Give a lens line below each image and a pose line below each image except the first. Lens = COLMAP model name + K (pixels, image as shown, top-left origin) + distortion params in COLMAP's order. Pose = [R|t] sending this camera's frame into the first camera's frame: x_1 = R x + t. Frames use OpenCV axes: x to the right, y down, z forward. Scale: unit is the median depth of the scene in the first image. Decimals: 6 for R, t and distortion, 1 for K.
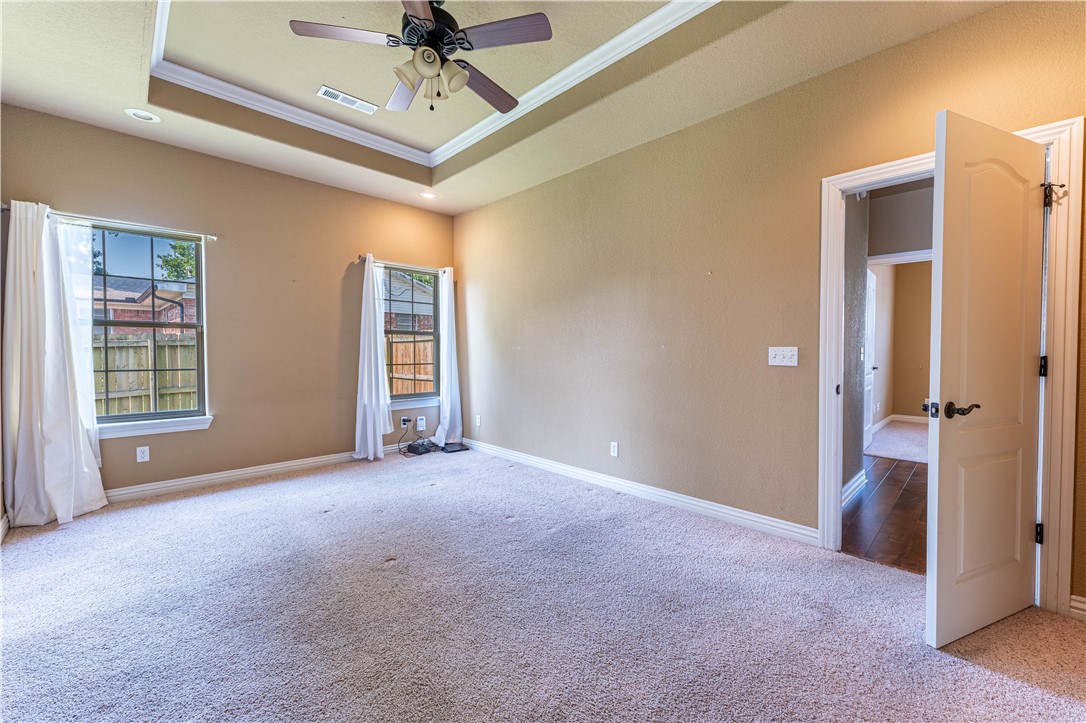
lens RADIAL K [[435.5, 0, 540.0], [0, 435.5, 361.5], [0, 0, 1]] dist [0.001359, -0.000486]
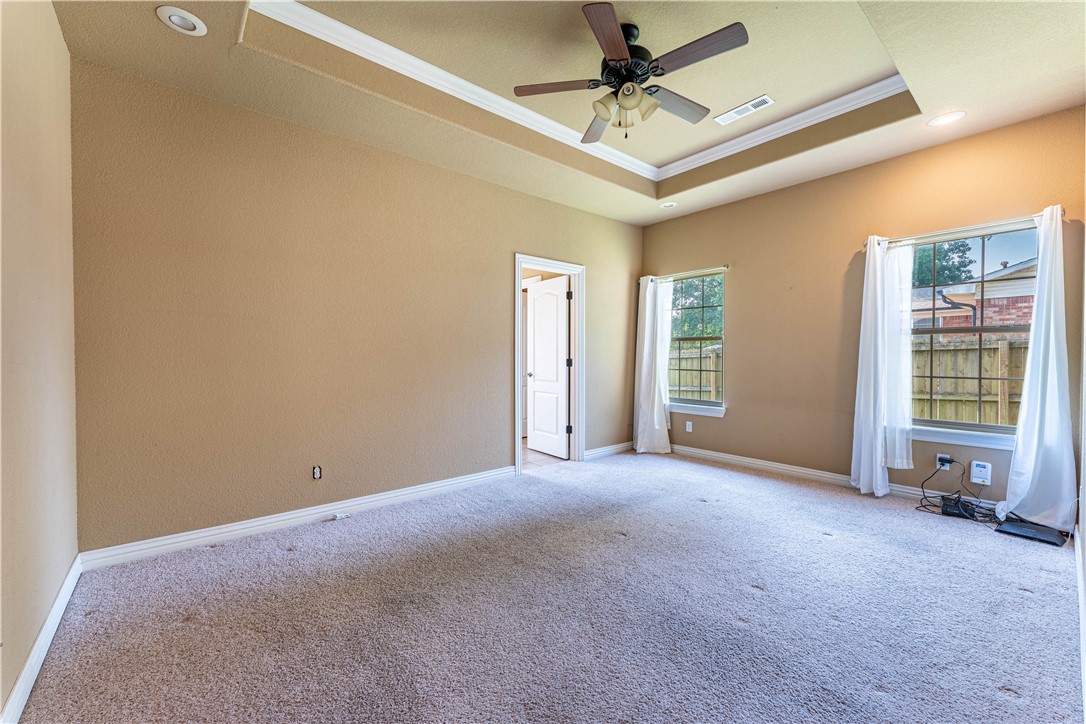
lens RADIAL K [[435.5, 0, 541.0], [0, 435.5, 359.1], [0, 0, 1]] dist [0.001359, -0.000486]
pose [[-0.080389, 0.005872, -0.996746, 0.499412], [-0.026357, 0.999620, 0.008014, -0.012427], [0.996415, 0.026915, -0.080204, 0.510155]]
